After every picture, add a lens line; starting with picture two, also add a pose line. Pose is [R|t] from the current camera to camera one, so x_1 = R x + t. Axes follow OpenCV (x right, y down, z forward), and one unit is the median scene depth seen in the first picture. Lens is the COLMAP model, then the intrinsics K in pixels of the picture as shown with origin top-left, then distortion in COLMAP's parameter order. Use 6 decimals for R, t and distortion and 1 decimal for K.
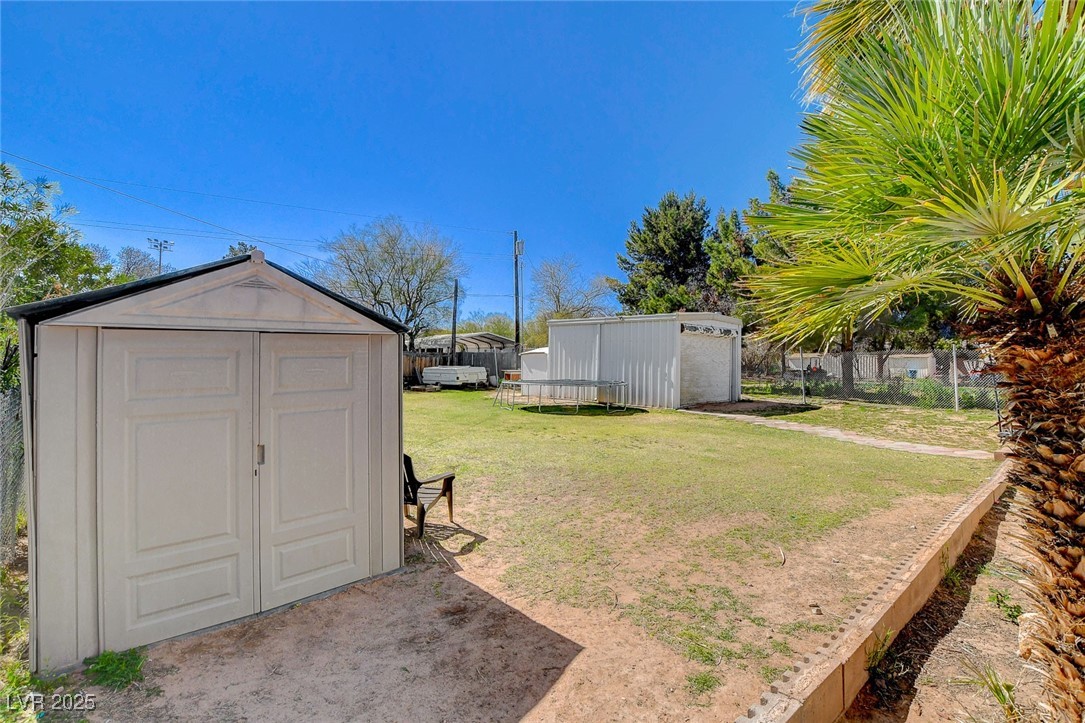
lens RADIAL K [[501.8, 0, 545.4], [0, 501.8, 350.8], [0, 0, 1]] dist [0.000146, 0.000191]
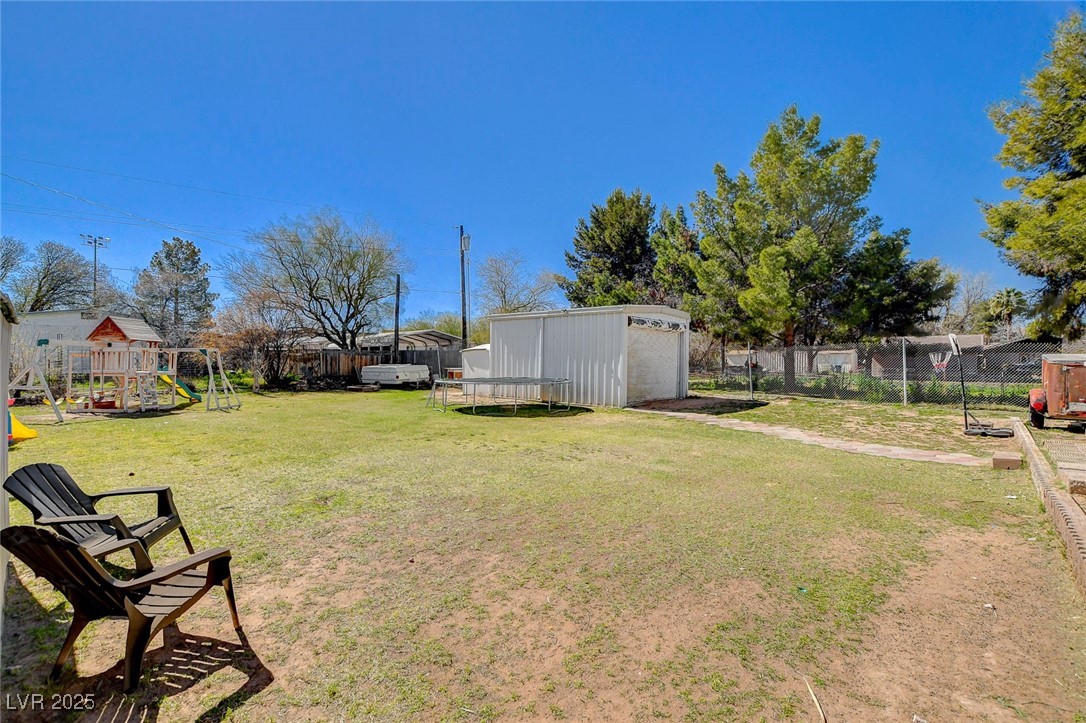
lens RADIAL K [[475.2, 0, 539.7], [0, 475.2, 366.9], [0, 0, 1]] dist [-0.001409, -0.000179]
pose [[0.996678, -0.008672, 0.080981, 0.025742], [0.005758, 0.999330, 0.036148, 0.005293], [-0.081240, -0.035562, 0.996060, 0.097443]]
